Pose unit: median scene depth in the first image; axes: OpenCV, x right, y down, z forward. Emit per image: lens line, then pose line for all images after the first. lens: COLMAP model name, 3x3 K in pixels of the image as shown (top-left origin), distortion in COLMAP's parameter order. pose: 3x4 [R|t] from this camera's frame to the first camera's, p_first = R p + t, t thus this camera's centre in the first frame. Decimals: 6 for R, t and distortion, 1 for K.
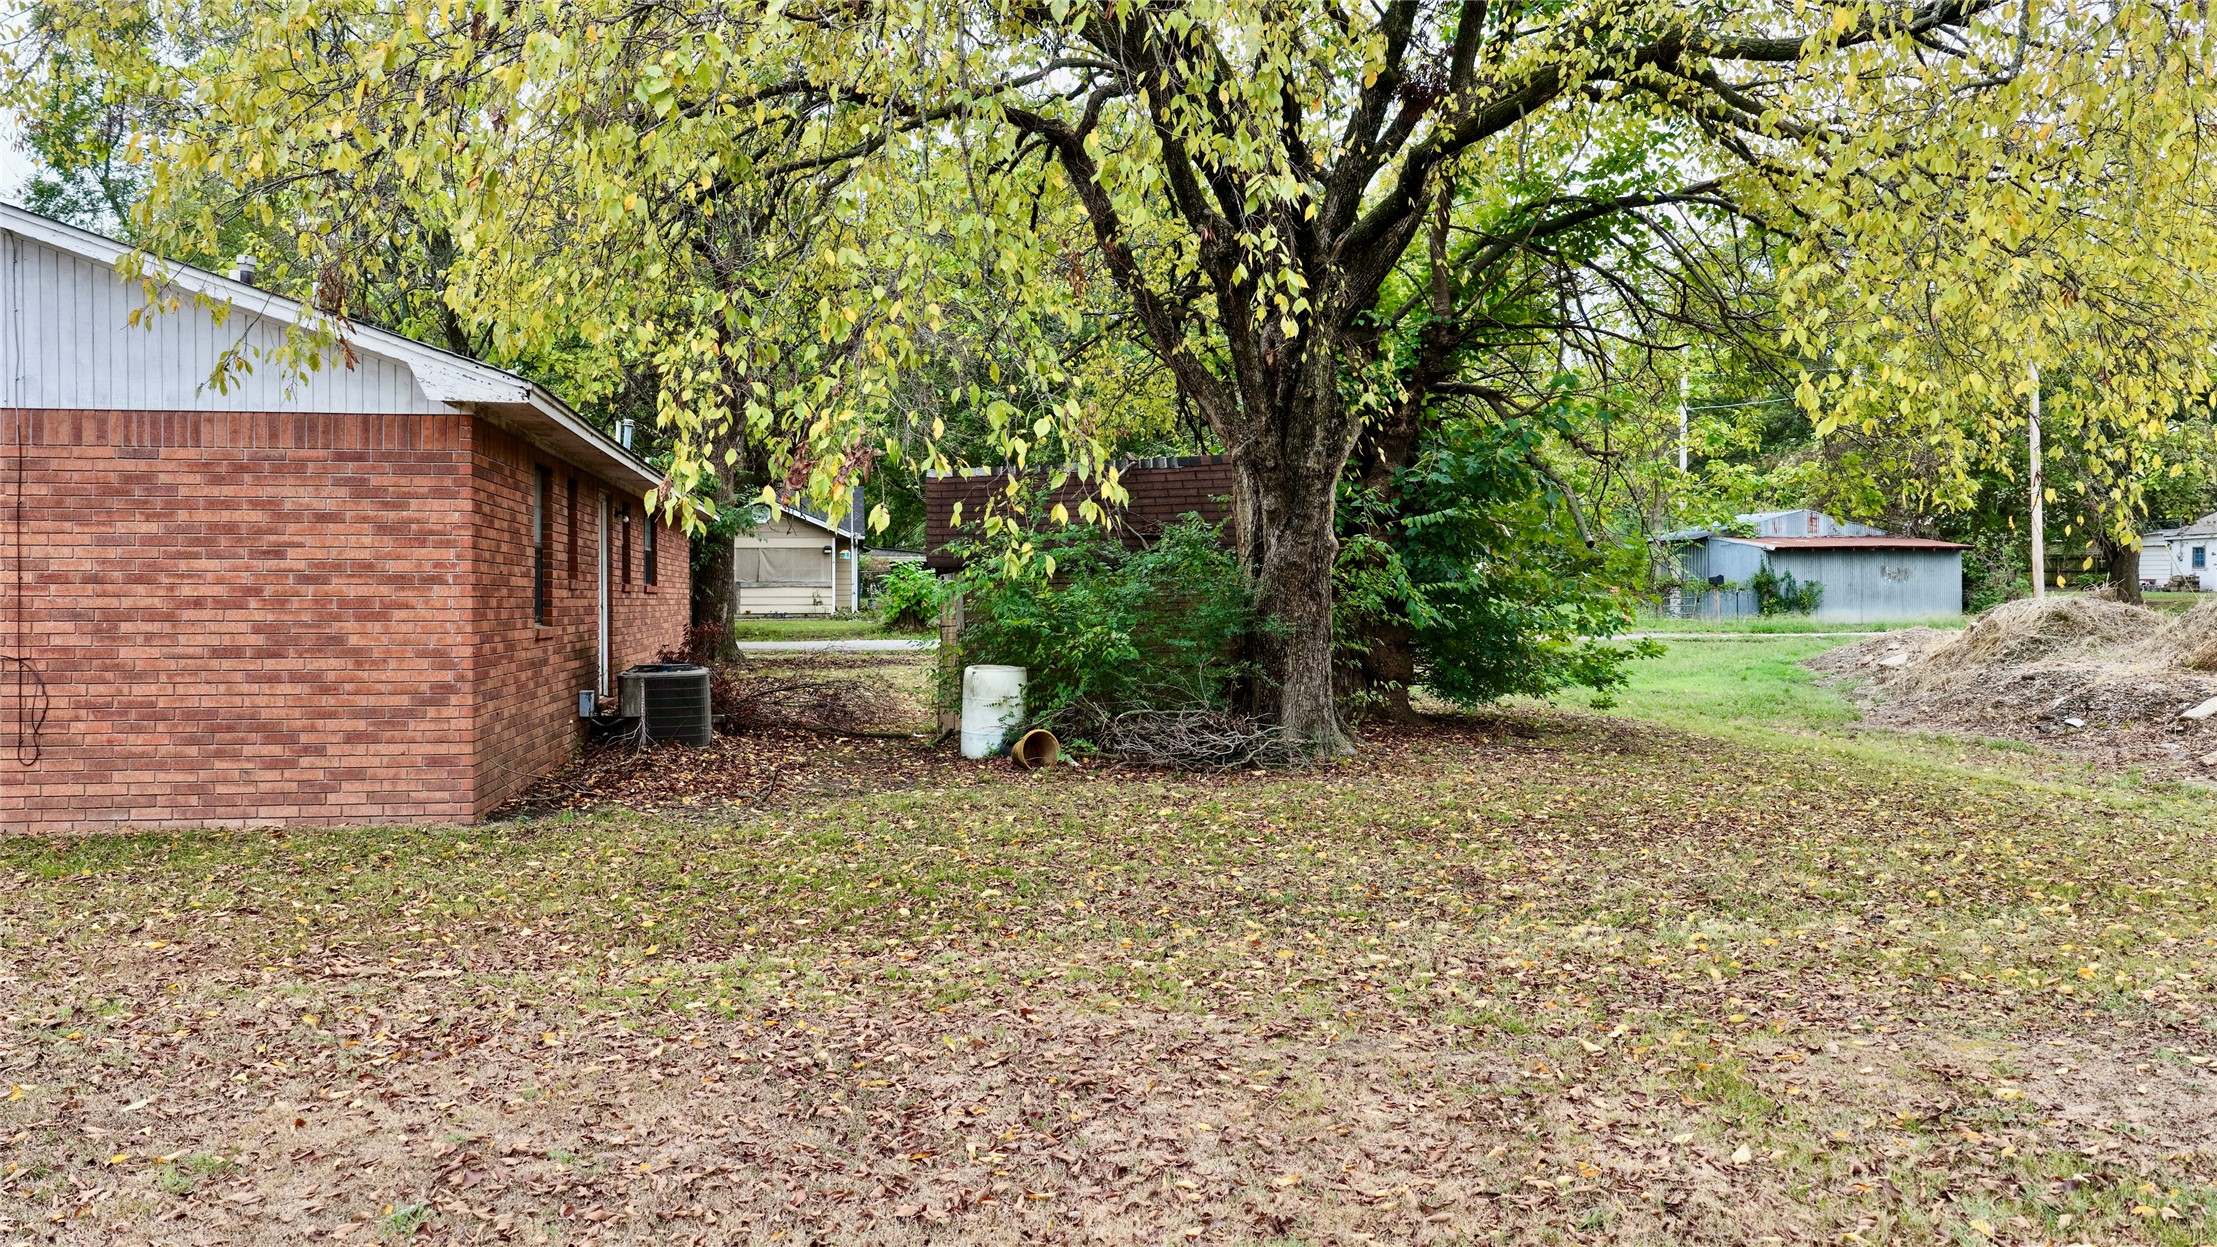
lens RADIAL K [[1865.8, 0, 1108.4], [0, 1865.8, 627.4], [0, 0, 1]] dist [-0.004854, -0.002754]
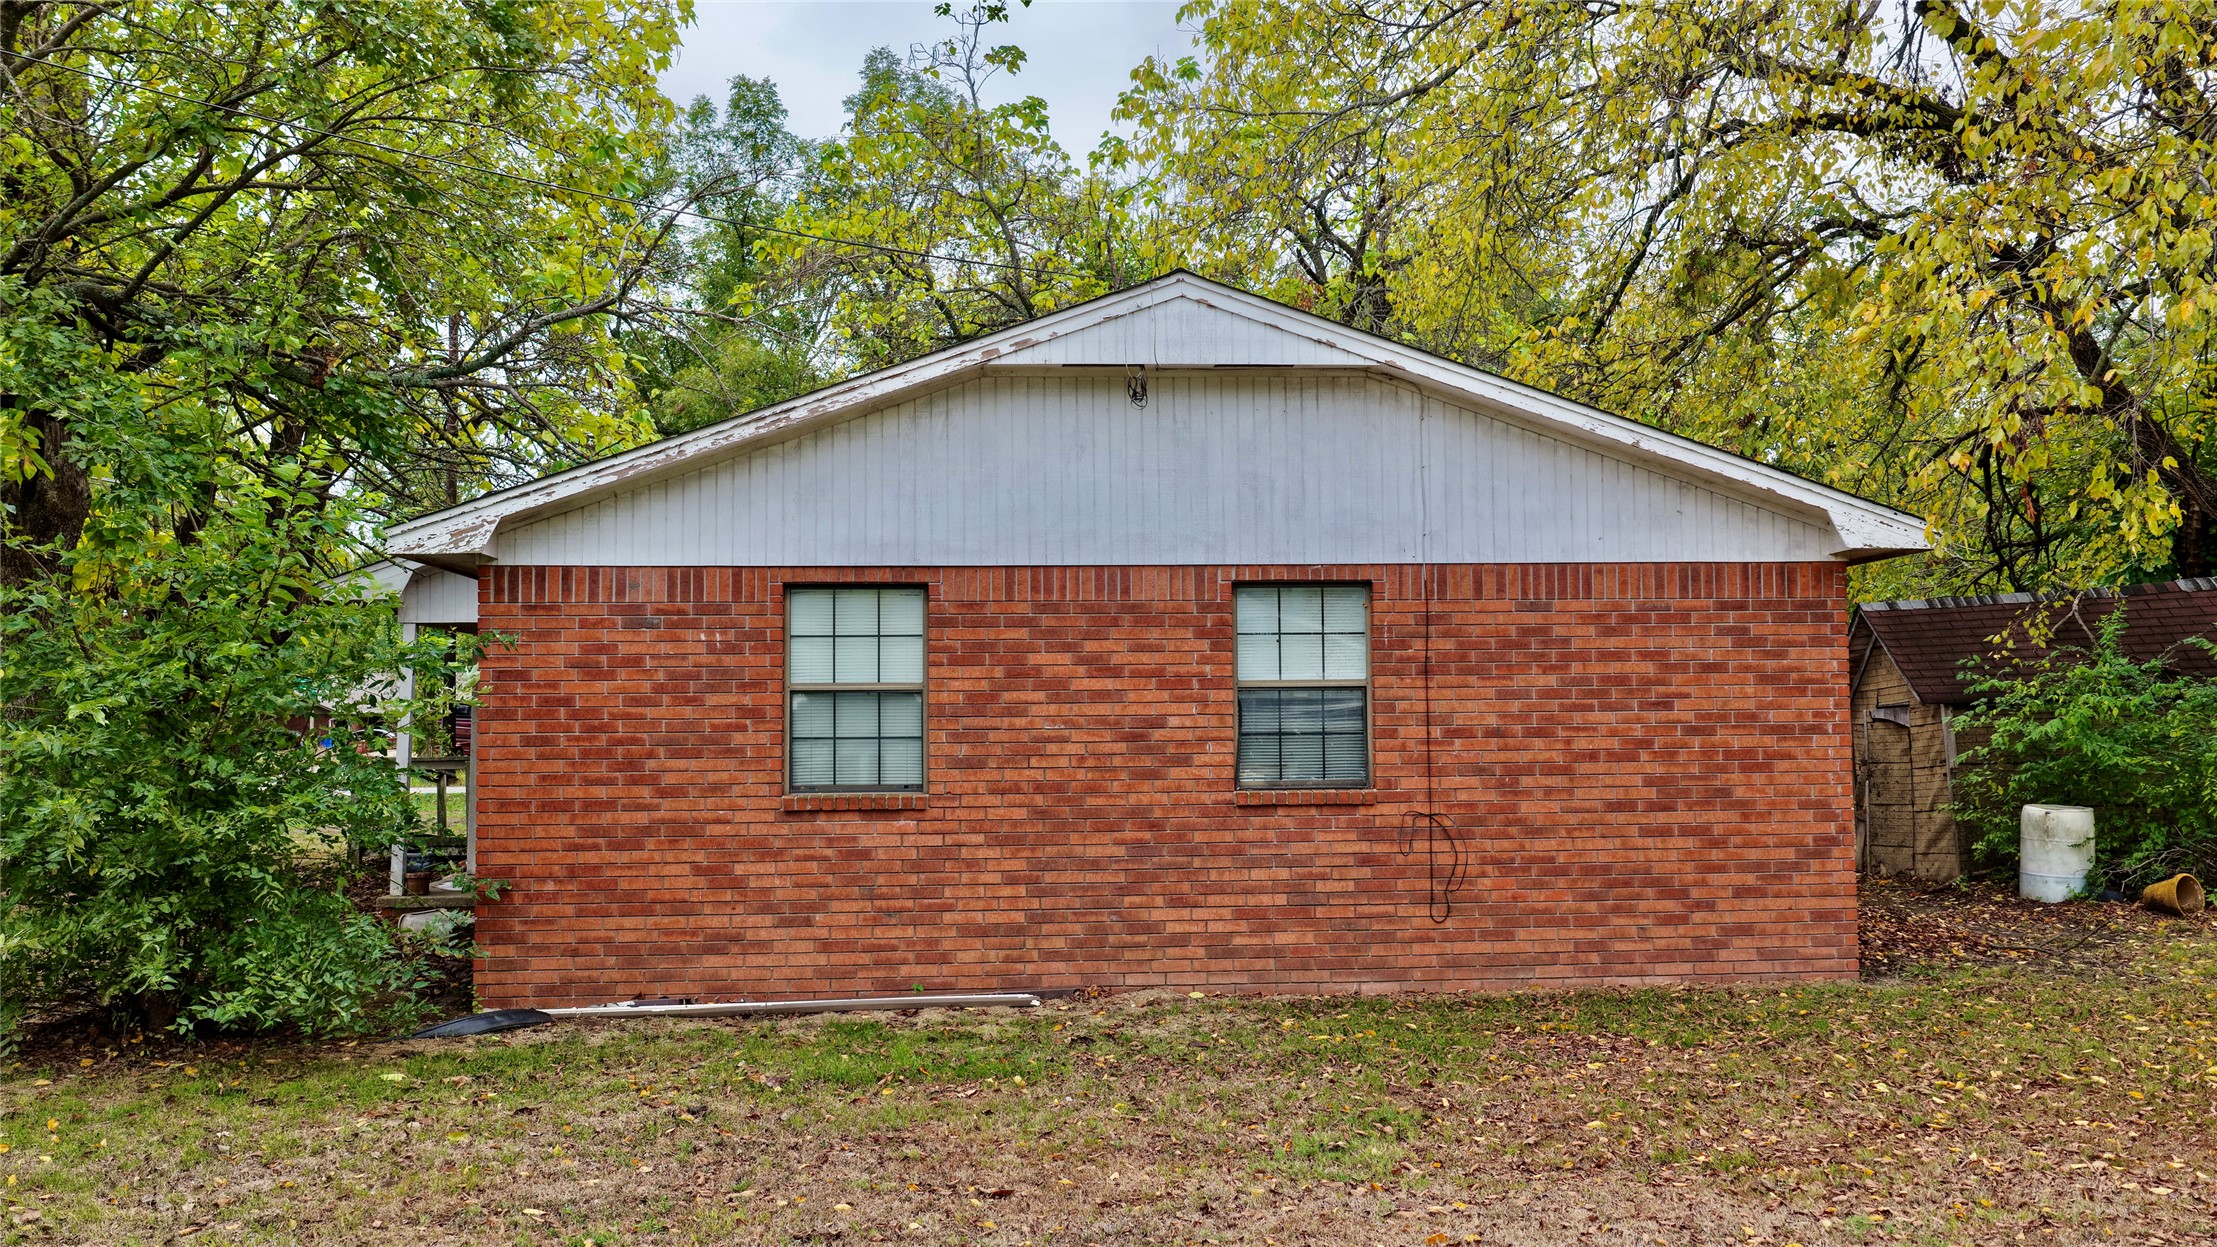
lens RADIAL K [[1865.8, 0, 1108.7], [0, 1865.8, 619.5], [0, 0, 1]] dist [-0.004854, -0.002754]
pose [[0.996653, -0.015644, -0.080243, -0.661129], [0.010171, 0.997622, -0.068164, -0.020423], [0.081119, 0.067120, 0.994442, -0.009670]]
